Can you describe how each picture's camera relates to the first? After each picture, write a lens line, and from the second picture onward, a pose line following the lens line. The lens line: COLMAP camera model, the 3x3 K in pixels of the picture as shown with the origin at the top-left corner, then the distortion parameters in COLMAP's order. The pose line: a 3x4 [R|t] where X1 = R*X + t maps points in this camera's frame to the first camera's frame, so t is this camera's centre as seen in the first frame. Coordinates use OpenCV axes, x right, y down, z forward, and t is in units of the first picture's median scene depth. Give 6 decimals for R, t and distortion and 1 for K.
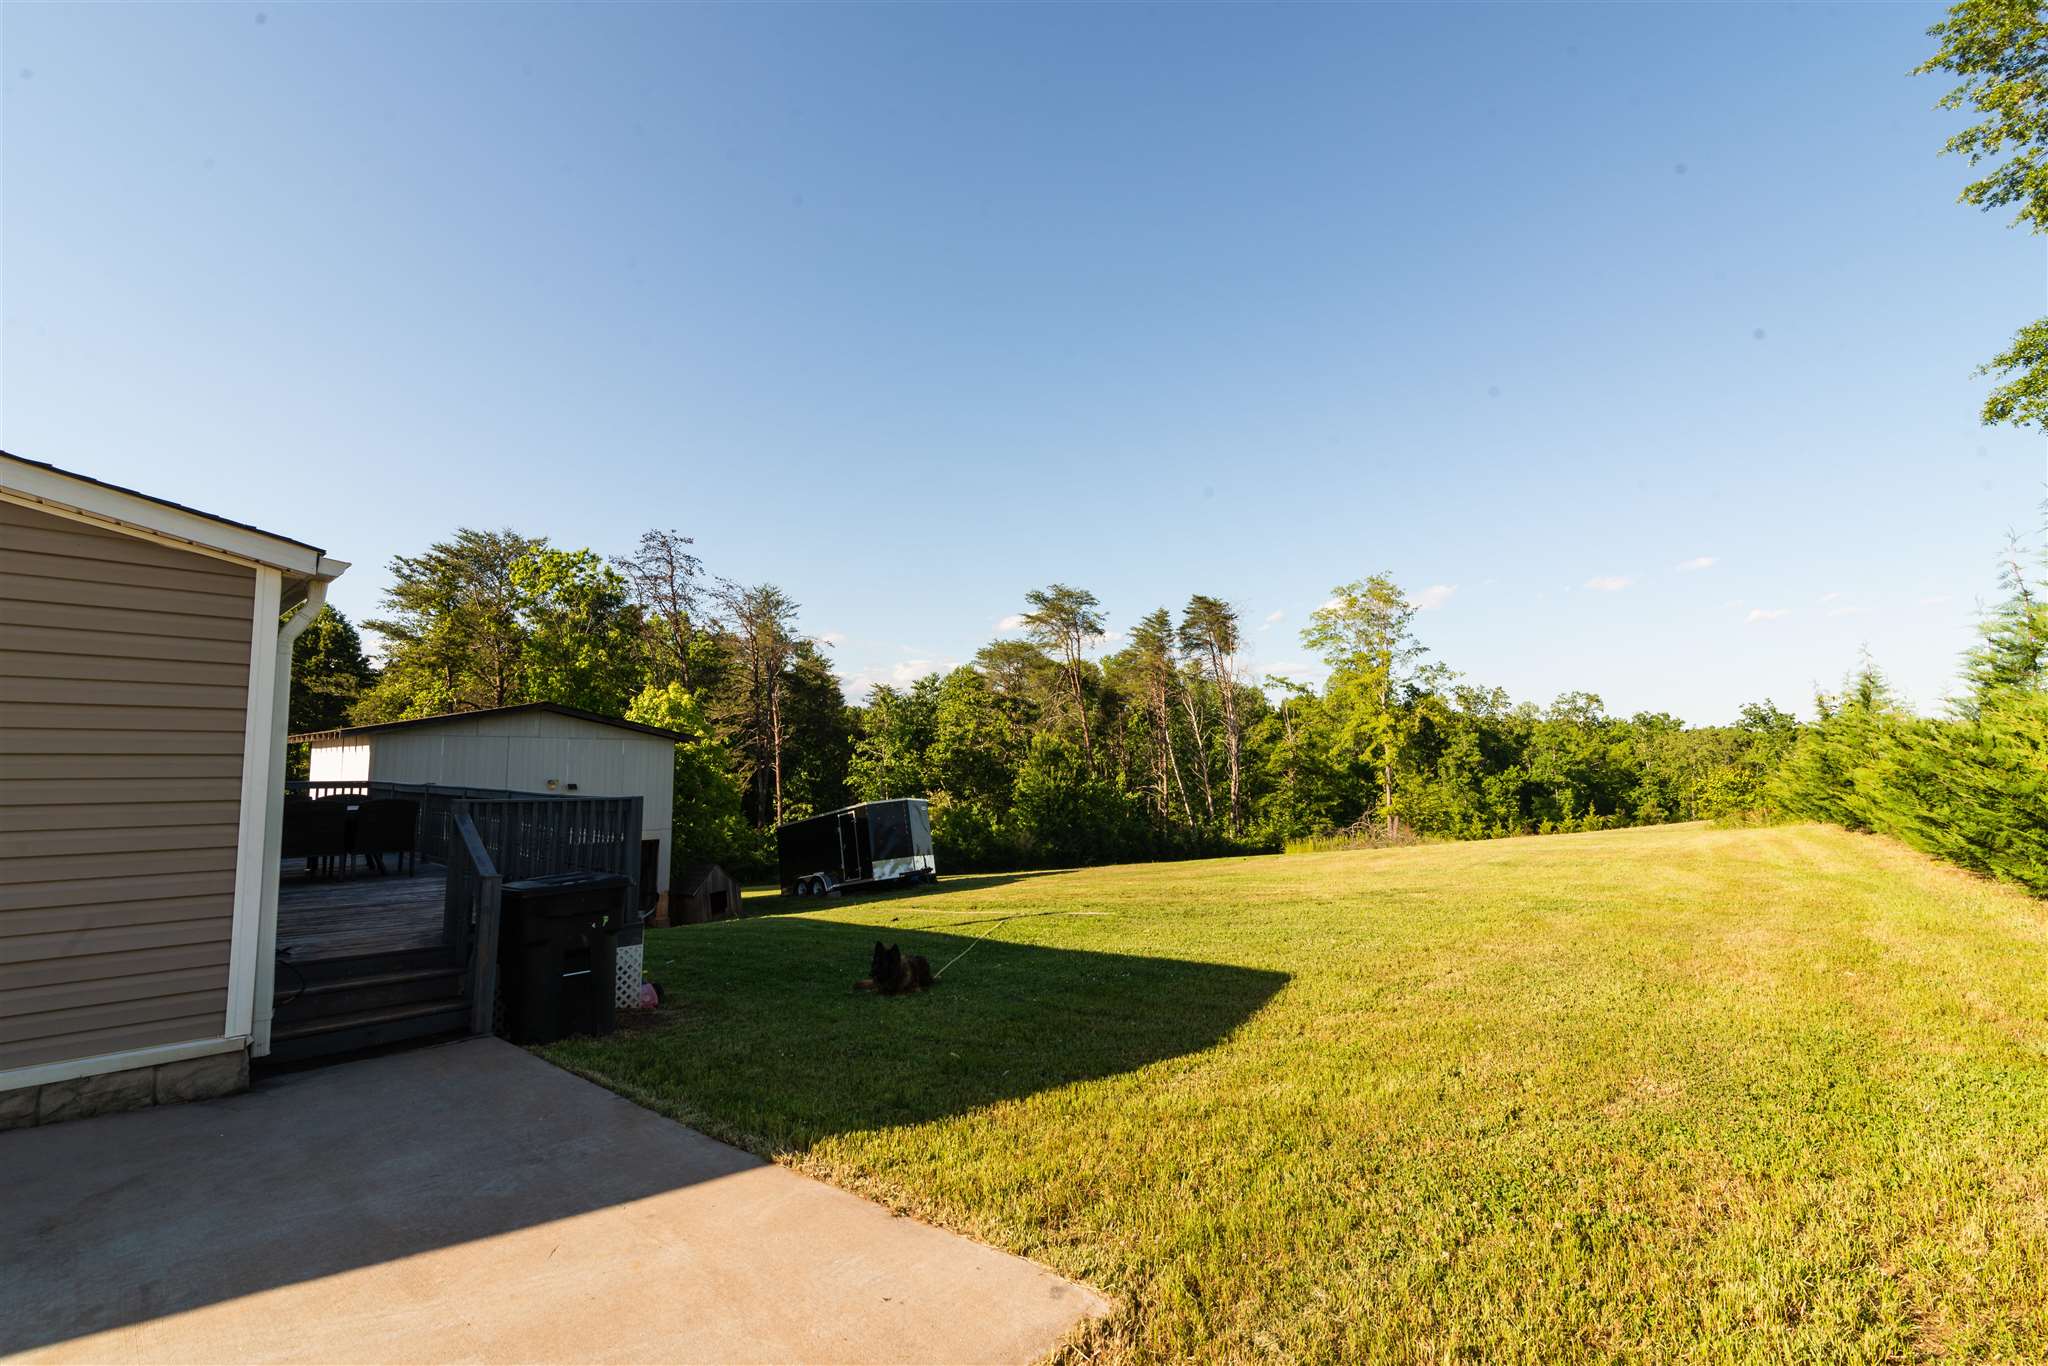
lens RADIAL K [[937.2, 0, 1024.5], [0, 937.2, 680.7], [0, 0, 1]] dist [0.017356, -0.001999]
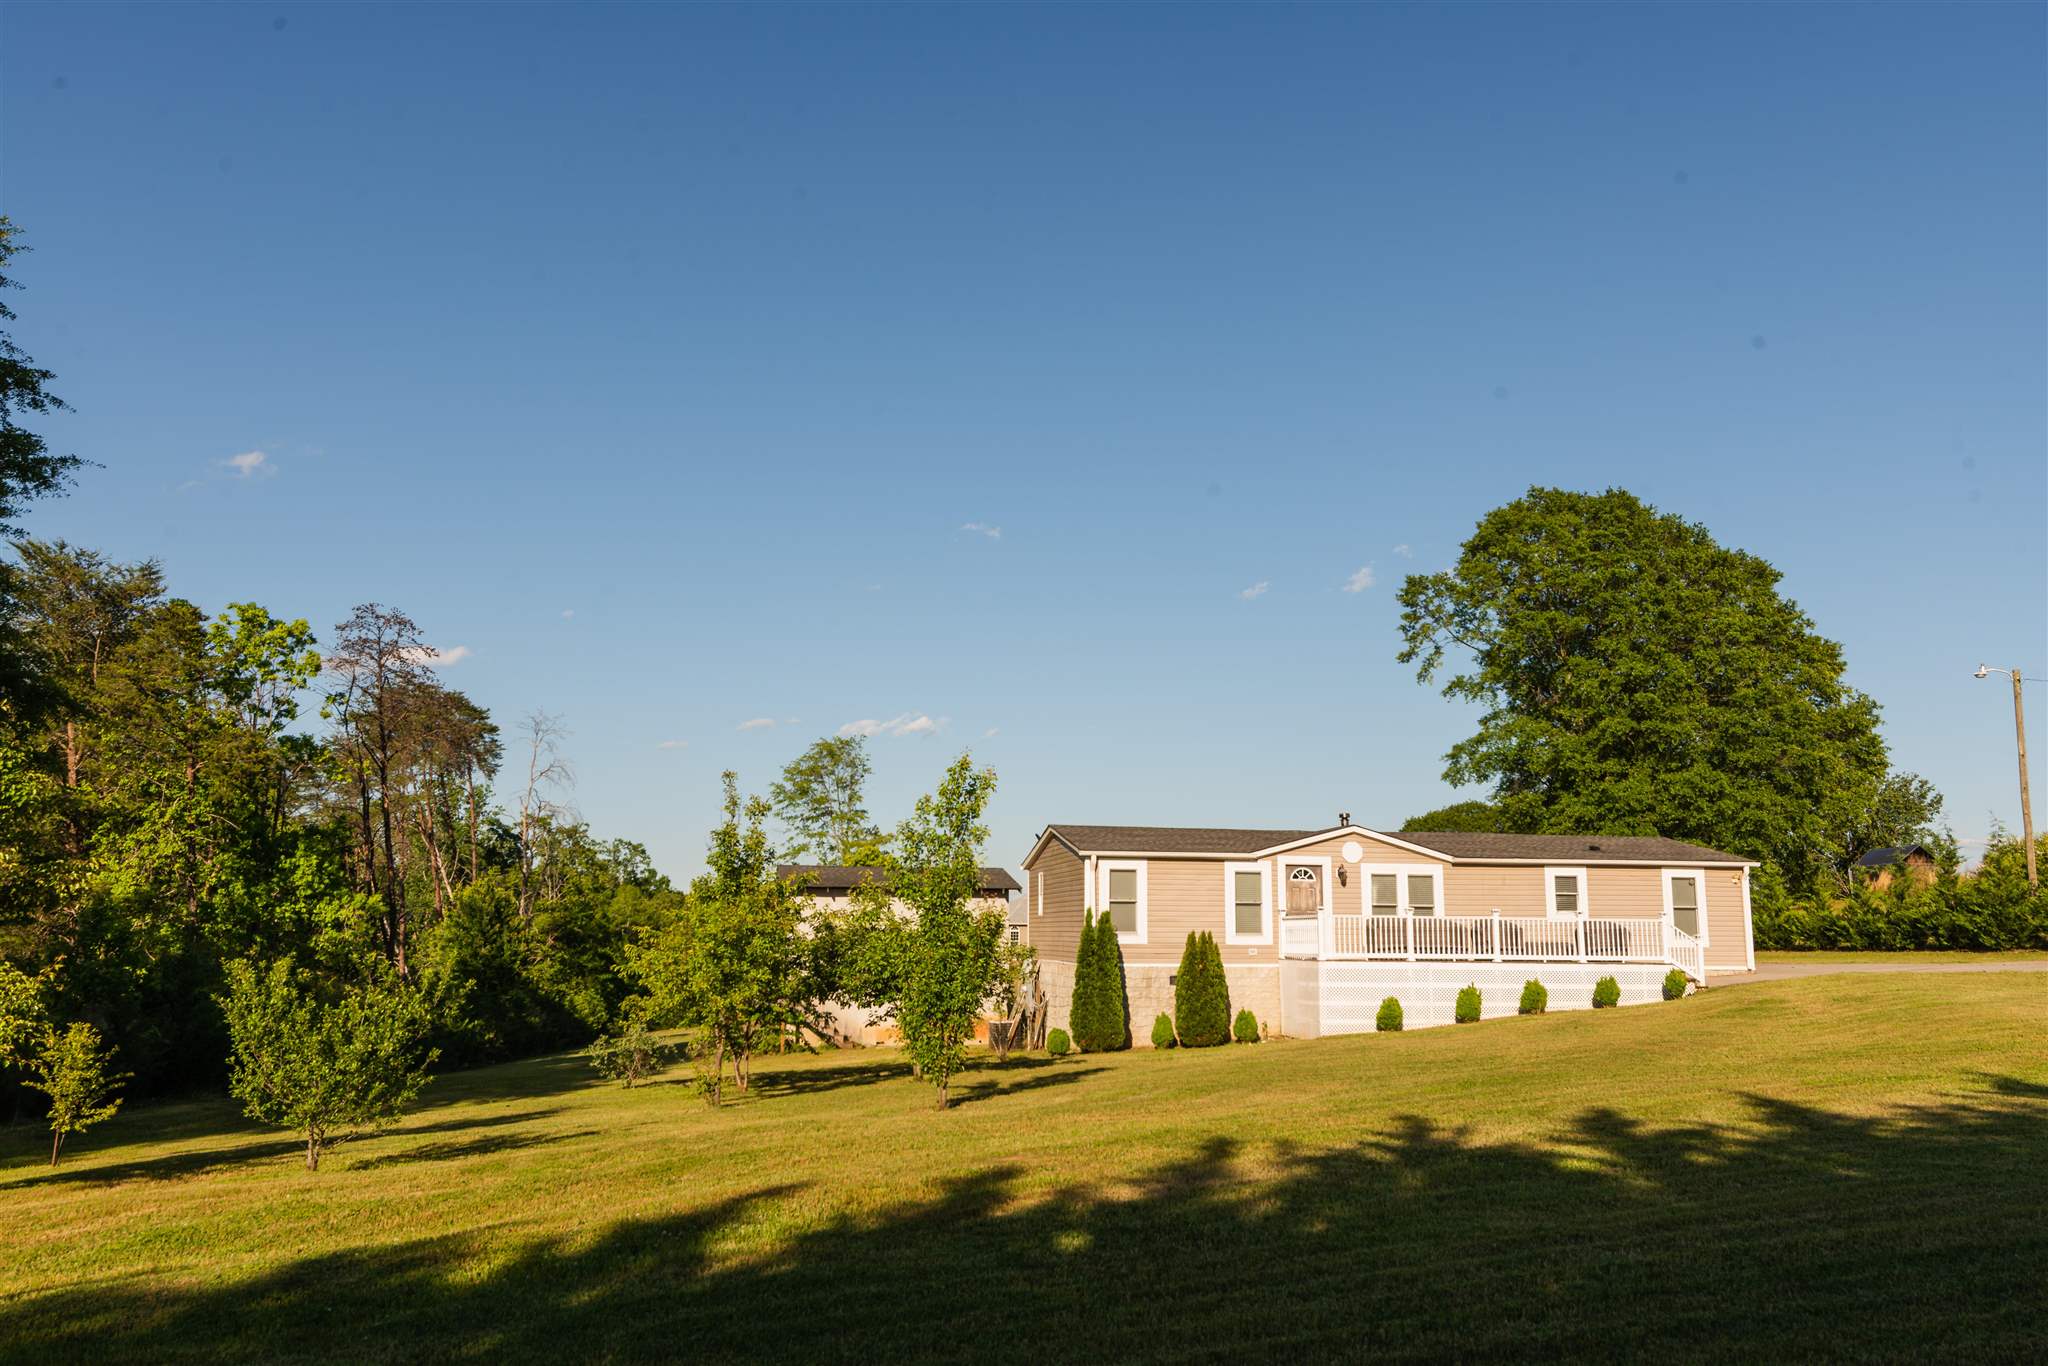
lens RADIAL K [[1580.8, 0, 1037.4], [0, 1580.8, 680.8], [0, 0, 1]] dist [0.002995, 0.018027]
pose [[0.568181, 0.136505, 0.811503, -0.686613], [-0.077955, 0.990639, -0.112057, 0.002738], [-0.819203, 0.000408, 0.573503, -0.104654]]
